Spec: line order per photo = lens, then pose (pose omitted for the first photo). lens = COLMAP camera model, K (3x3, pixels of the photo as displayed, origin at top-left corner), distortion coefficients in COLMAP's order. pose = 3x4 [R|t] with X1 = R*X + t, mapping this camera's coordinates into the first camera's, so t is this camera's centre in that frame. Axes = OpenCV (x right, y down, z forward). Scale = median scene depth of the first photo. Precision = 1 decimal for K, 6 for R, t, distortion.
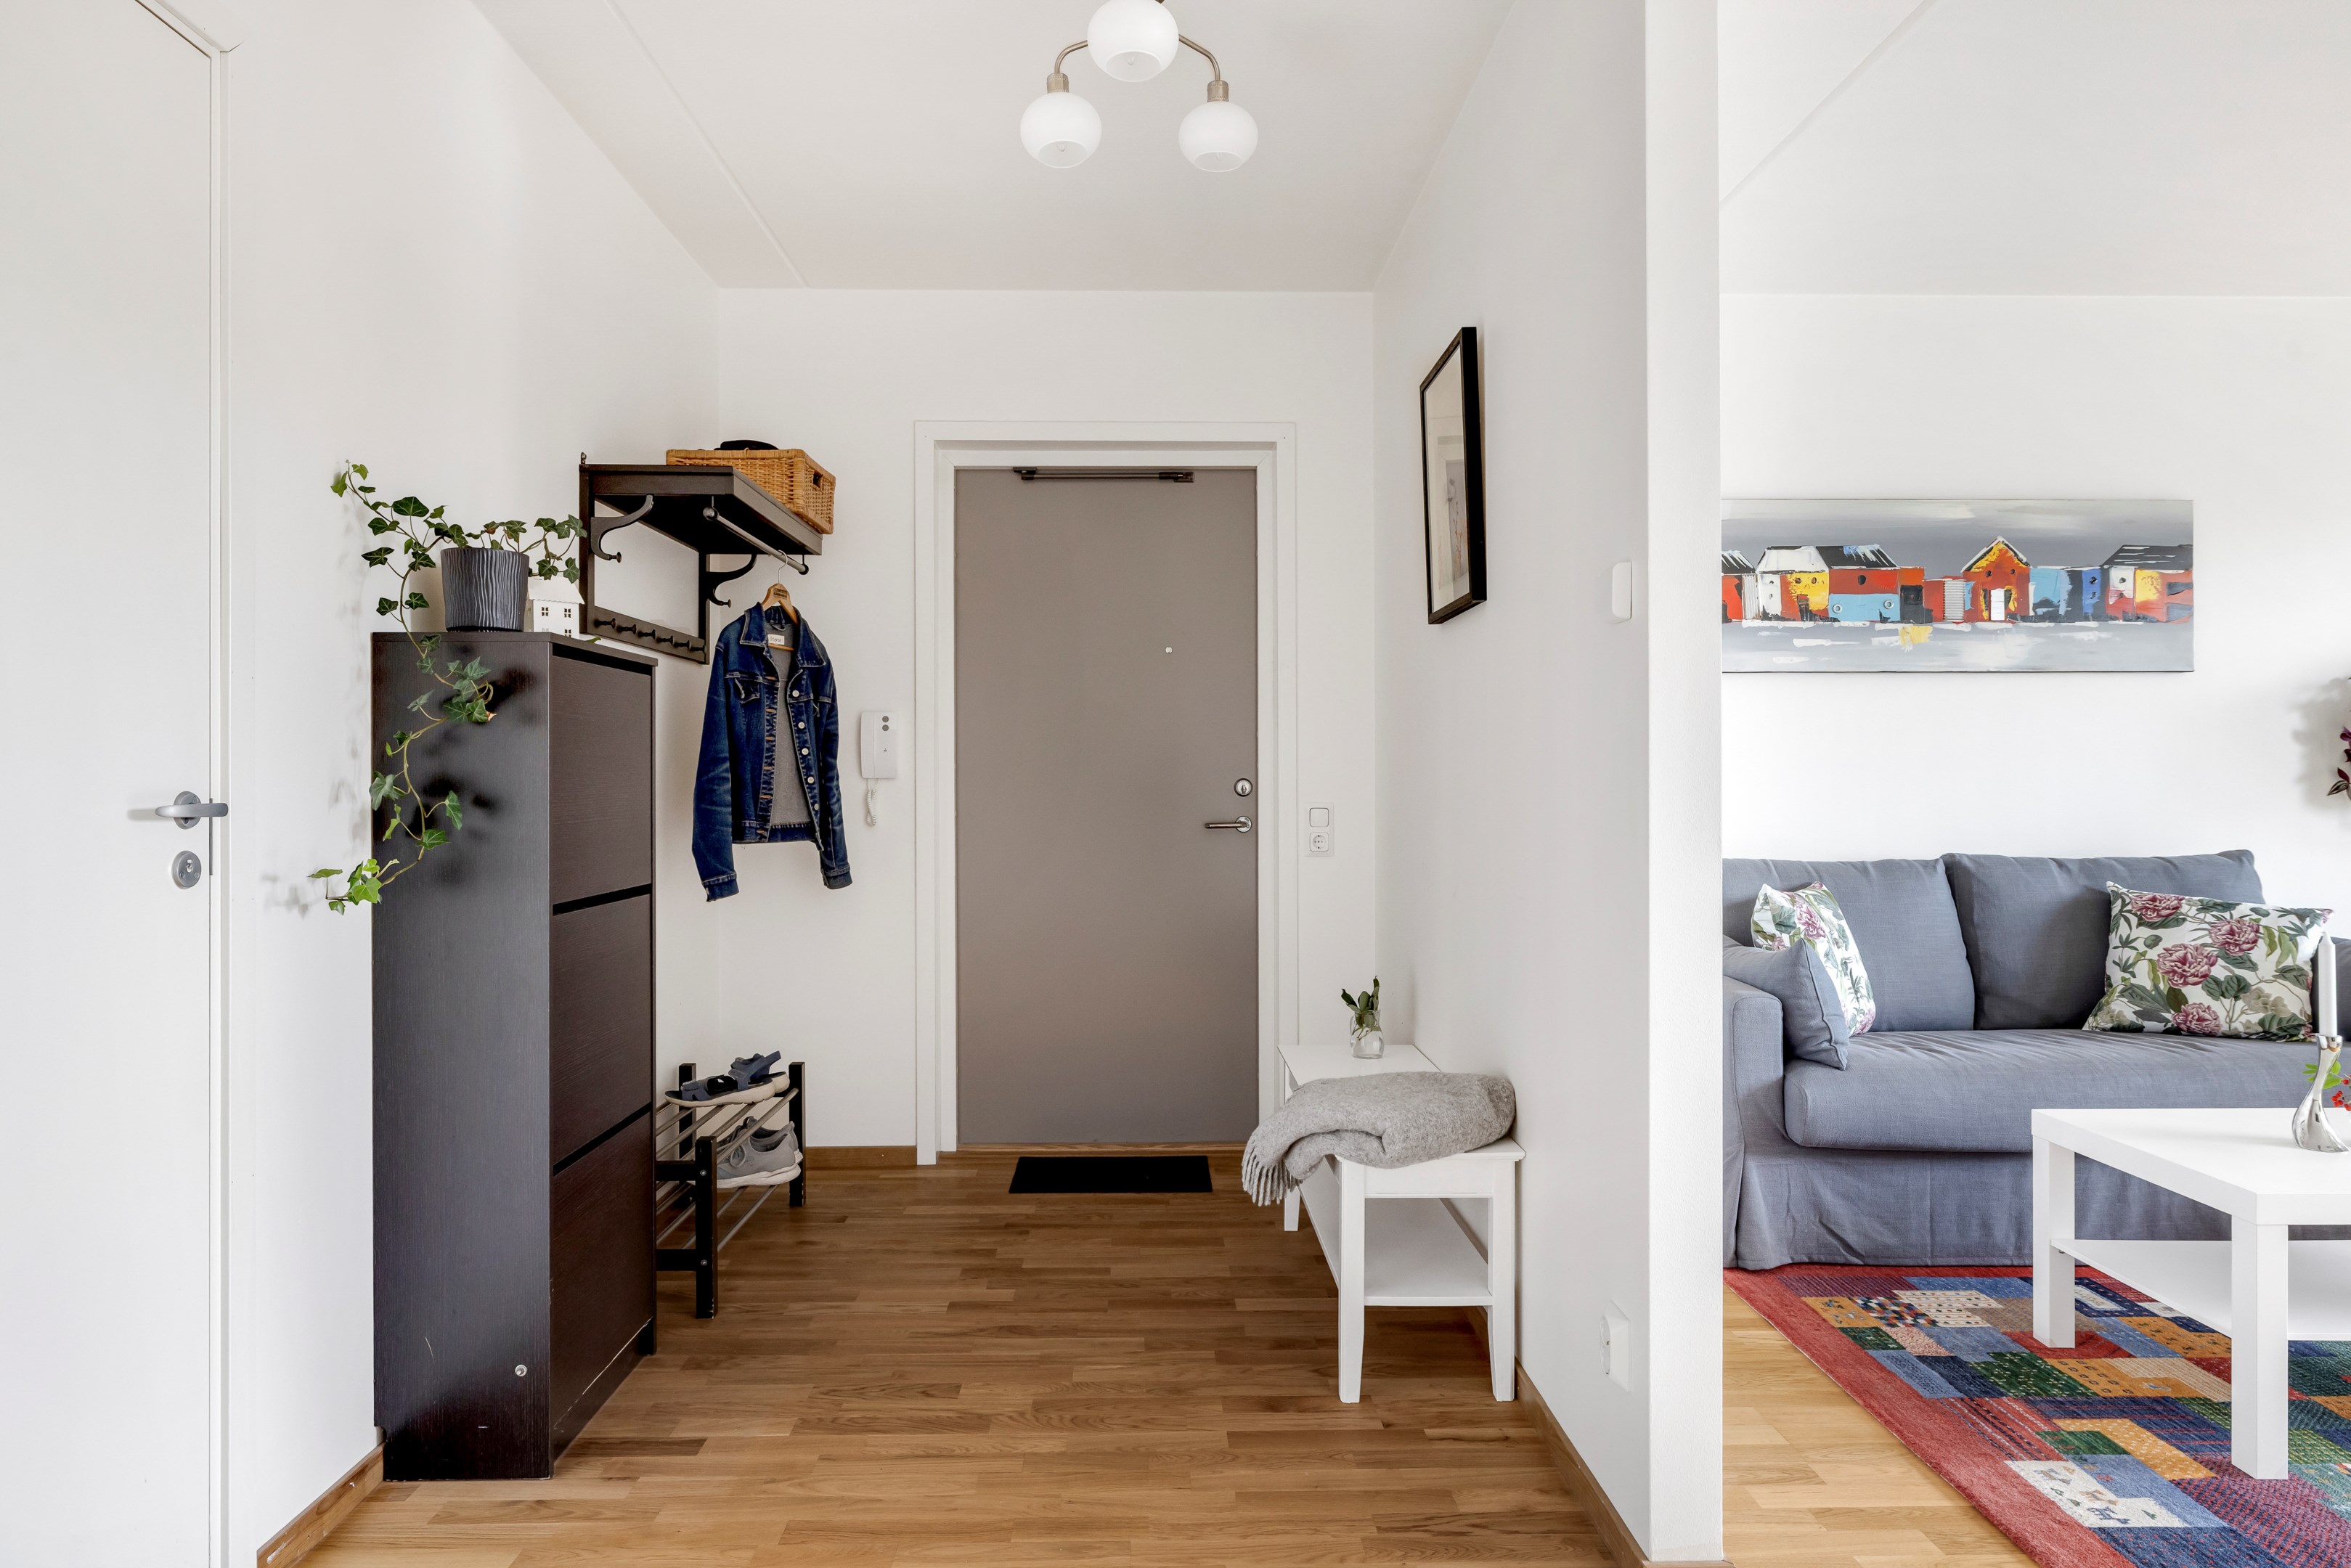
lens RADIAL K [[1372.9, 0, 1176.0], [0, 1372.9, 775.2], [0, 0, 1]] dist [-0.000369, 0.001902]
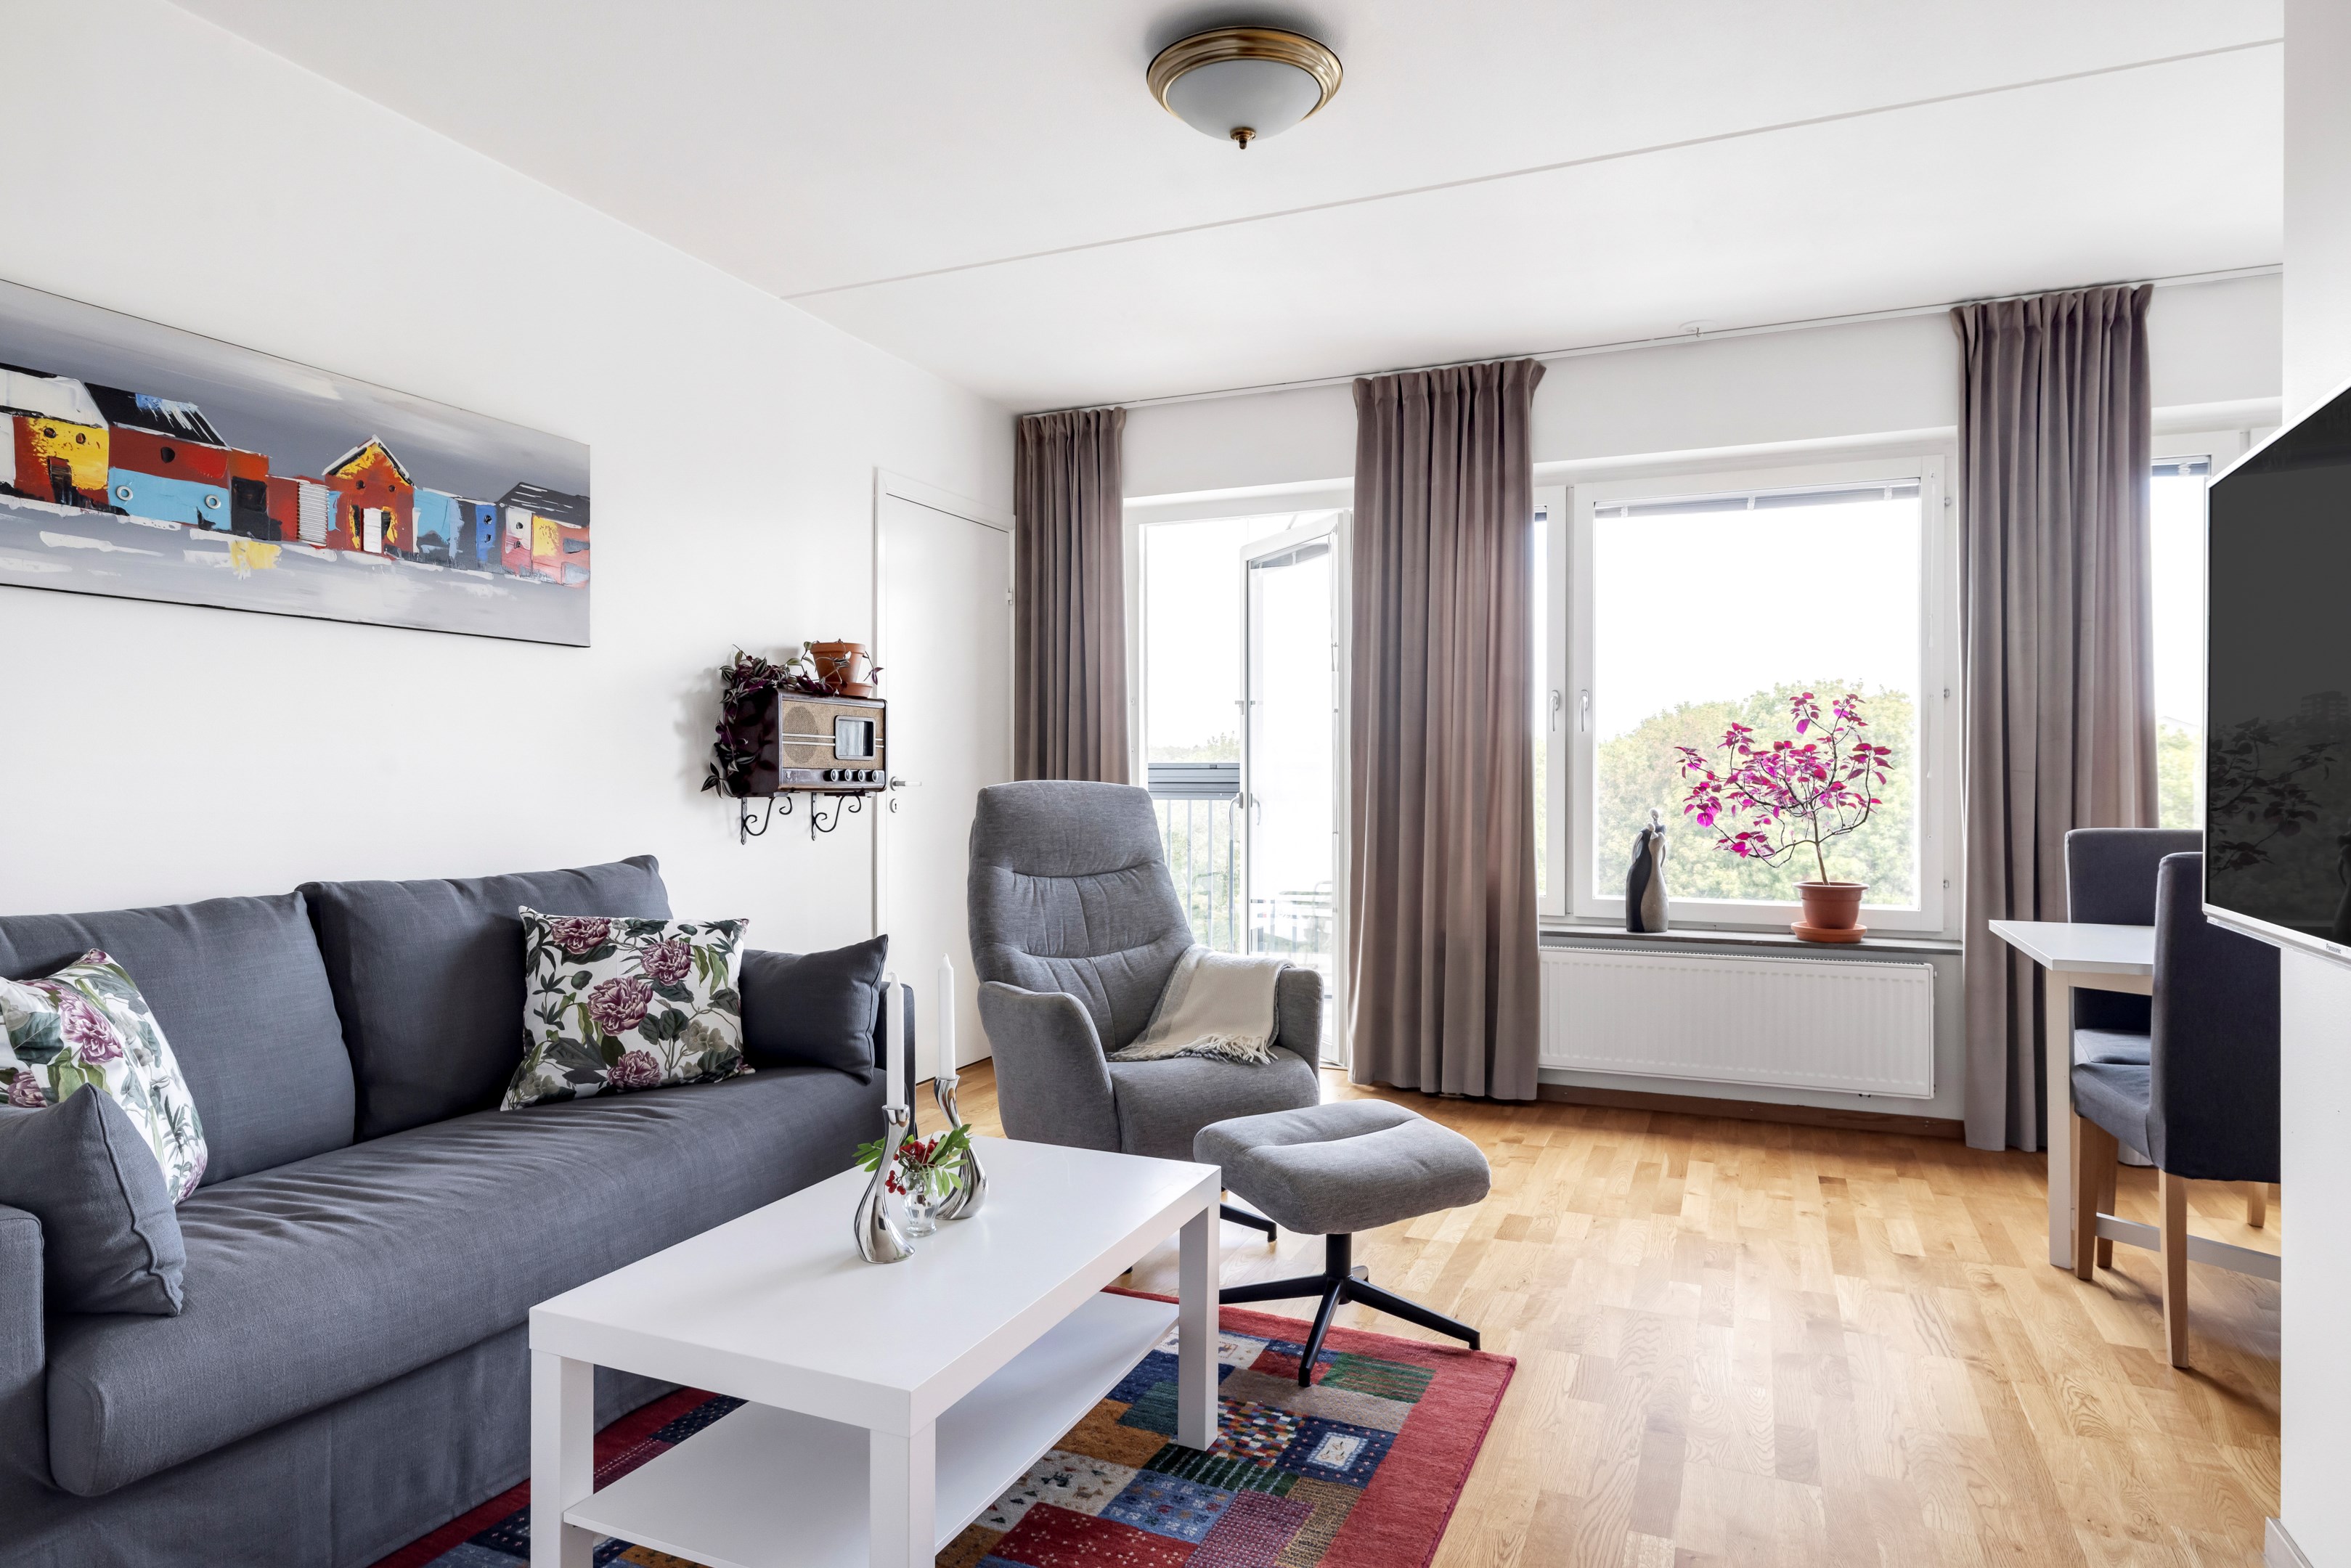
lens RADIAL K [[1372.9, 0, 1176.0], [0, 1372.9, 775.2], [0, 0, 1]] dist [-0.000369, 0.001902]
pose [[0.417775, 0.001482, 0.908549, 0.134557], [-0.004213, 0.999991, 0.000306, 0.002164], [-0.908541, -0.003956, 0.417778, 0.351835]]
